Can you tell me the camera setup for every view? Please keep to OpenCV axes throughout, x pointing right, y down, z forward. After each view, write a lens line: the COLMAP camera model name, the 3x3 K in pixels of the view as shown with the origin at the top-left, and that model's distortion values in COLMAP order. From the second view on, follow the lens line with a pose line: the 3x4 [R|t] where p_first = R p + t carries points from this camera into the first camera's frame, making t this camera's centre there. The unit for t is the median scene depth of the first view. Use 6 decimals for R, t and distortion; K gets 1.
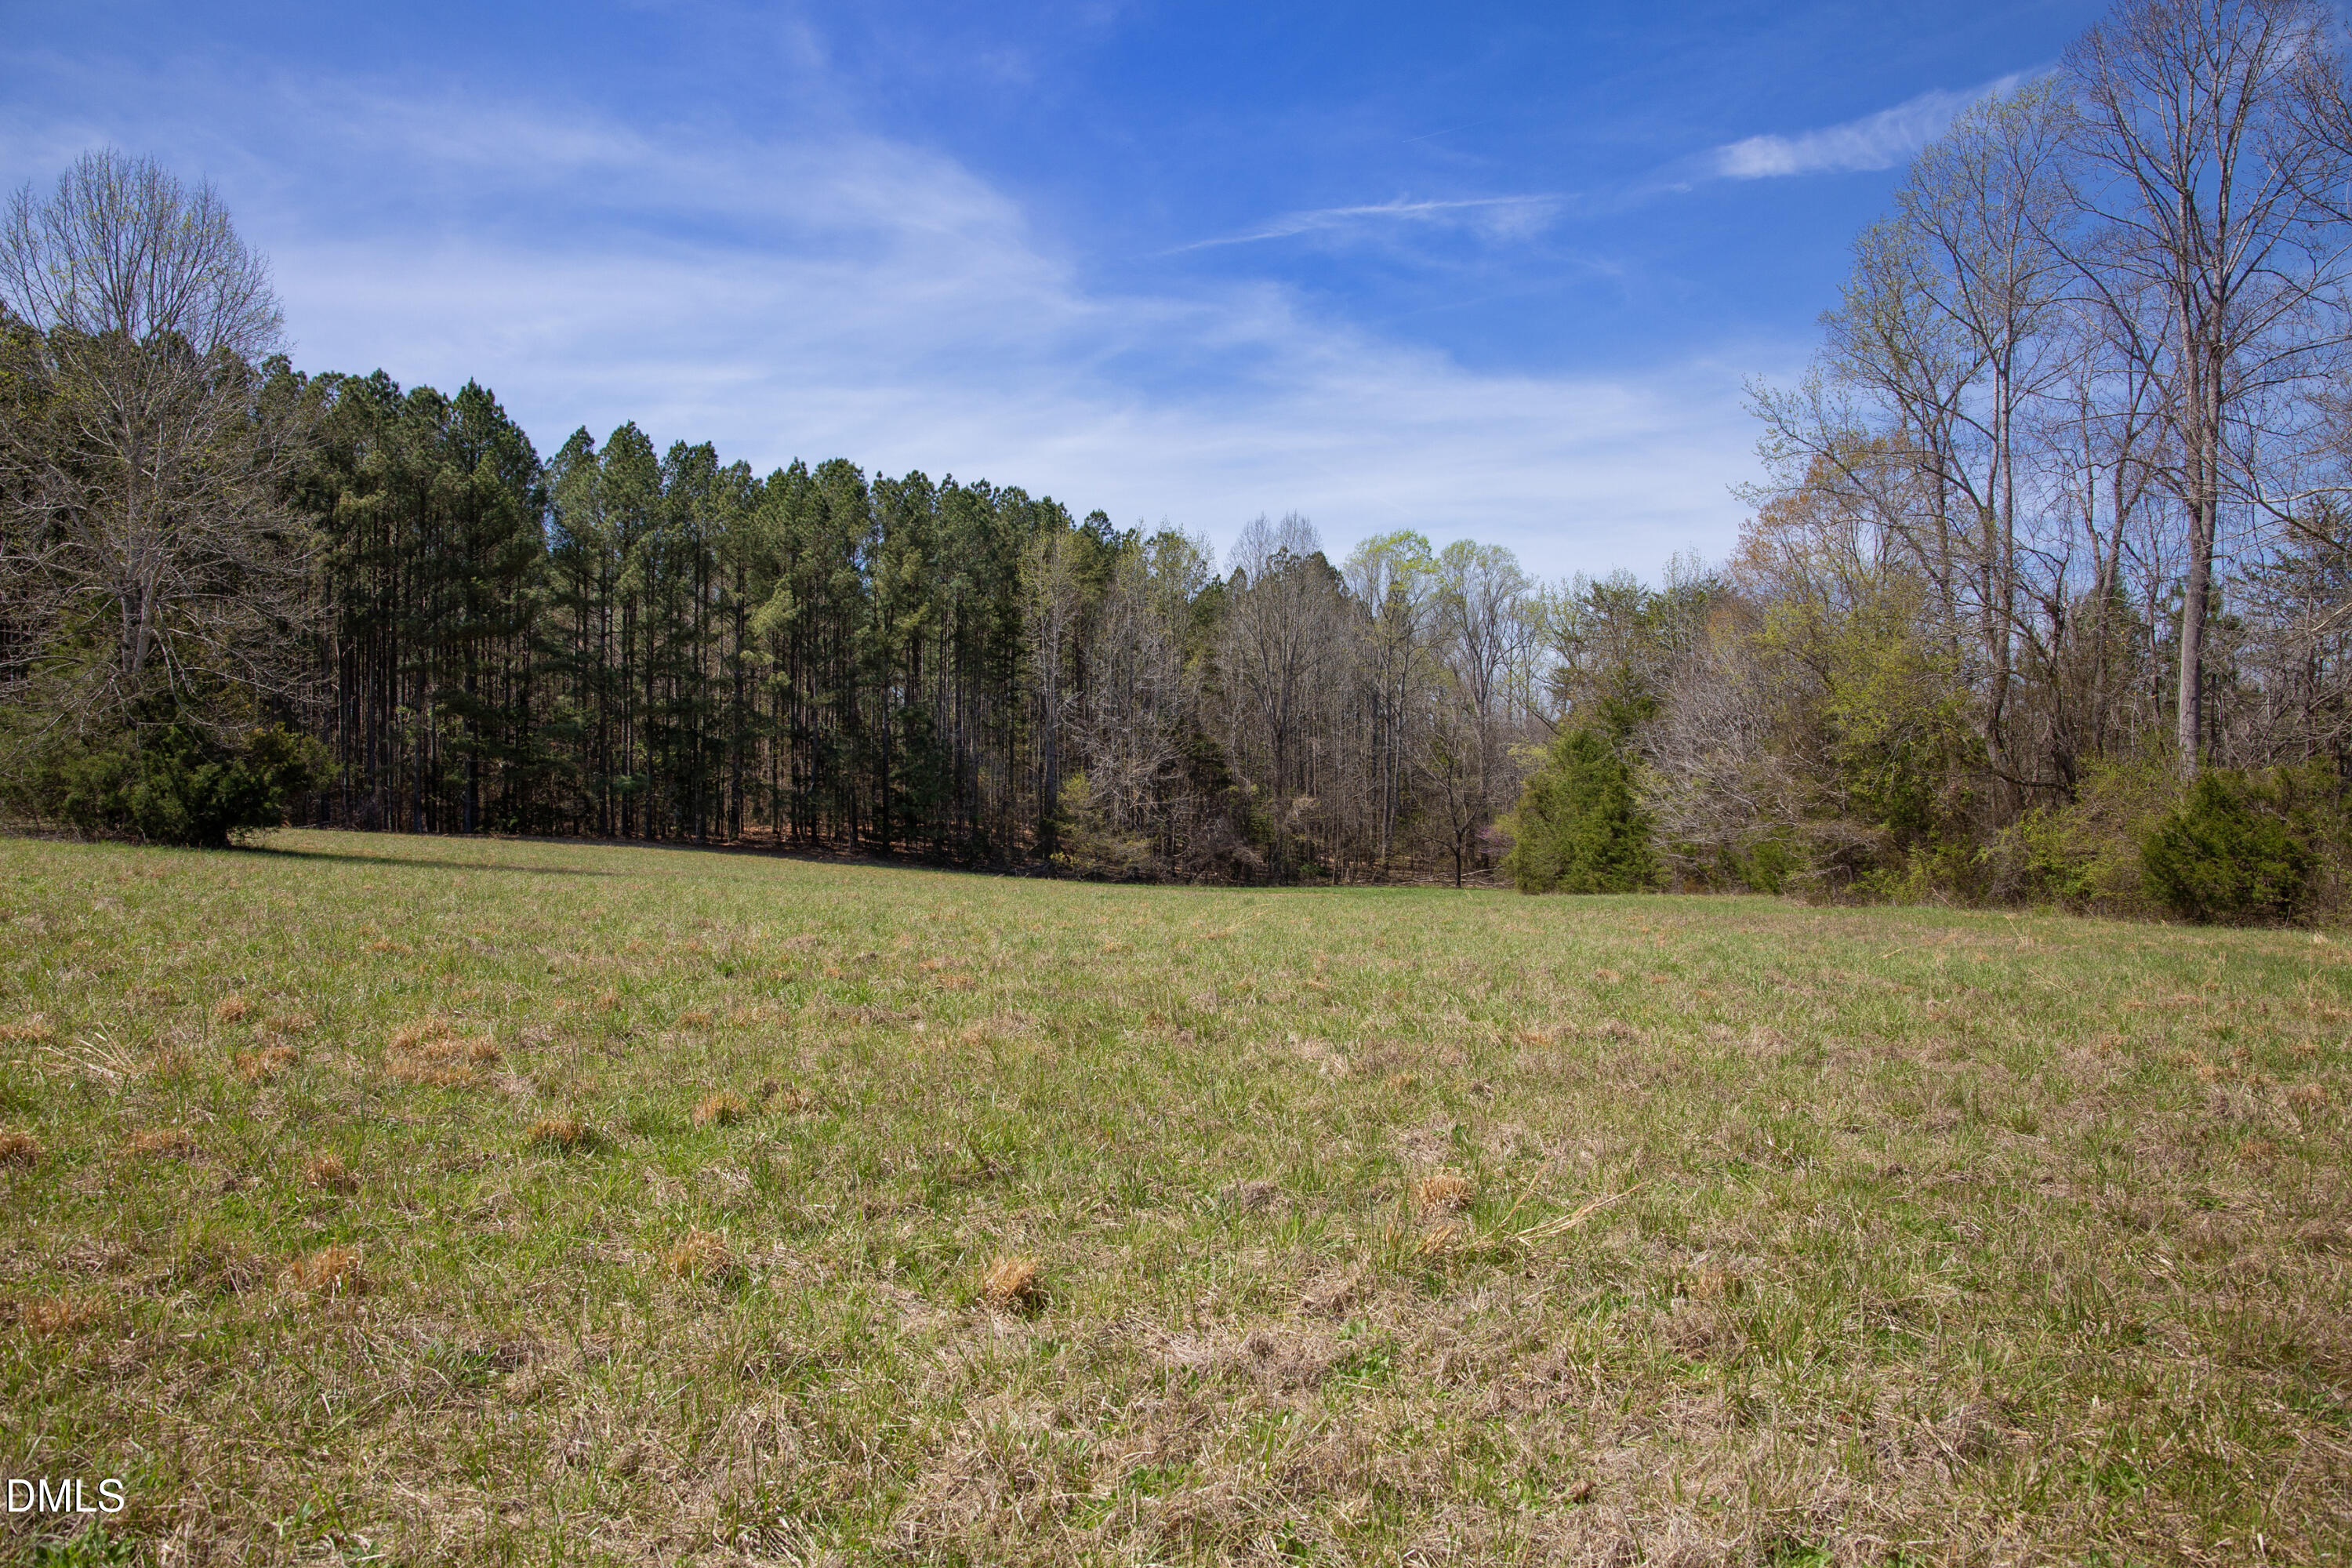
lens RADIAL K [[1550.2, 0, 1173.6], [0, 1550.2, 767.8], [0, 0, 1]] dist [-0.073668, 0.002154]
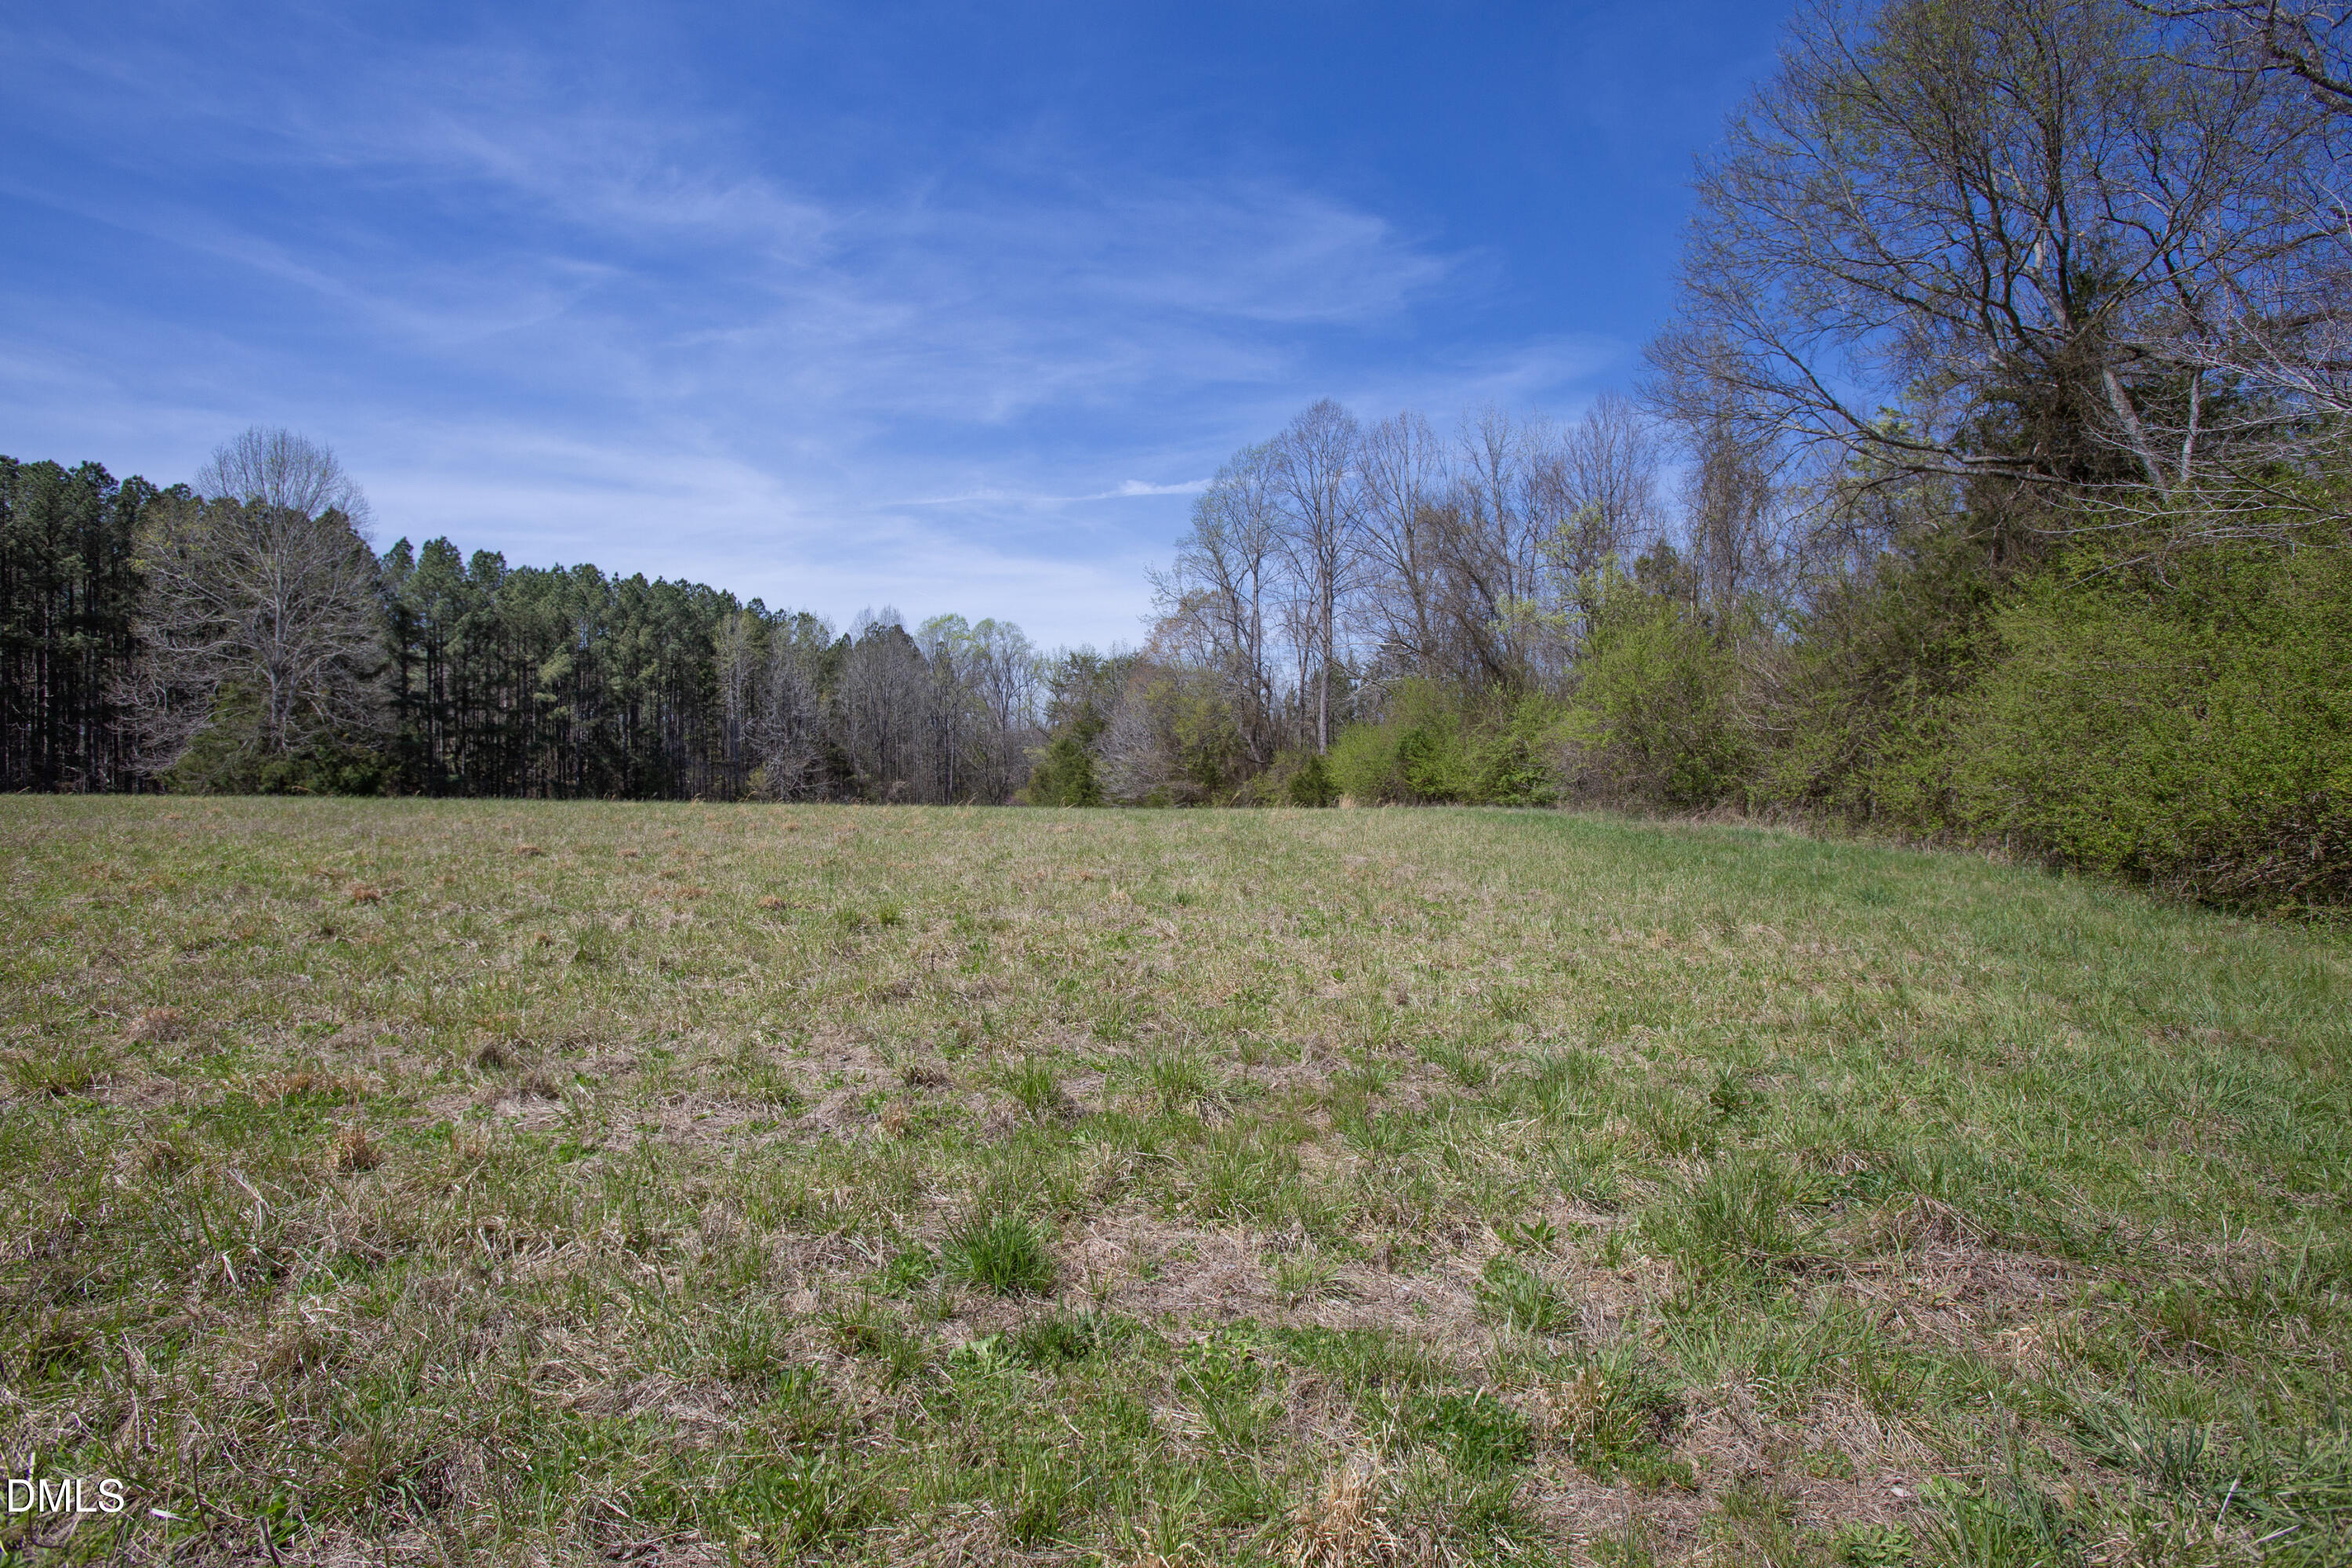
lens RADIAL K [[1222.1, 0, 1174.5], [0, 1222.1, 768.5], [0, 0, 1]] dist [-0.001859, -0.000076]
pose [[0.939343, -0.017671, 0.342523, -0.087840], [0.016523, 0.999844, 0.006270, 0.002773], [-0.342580, -0.000230, 0.939488, -0.321349]]
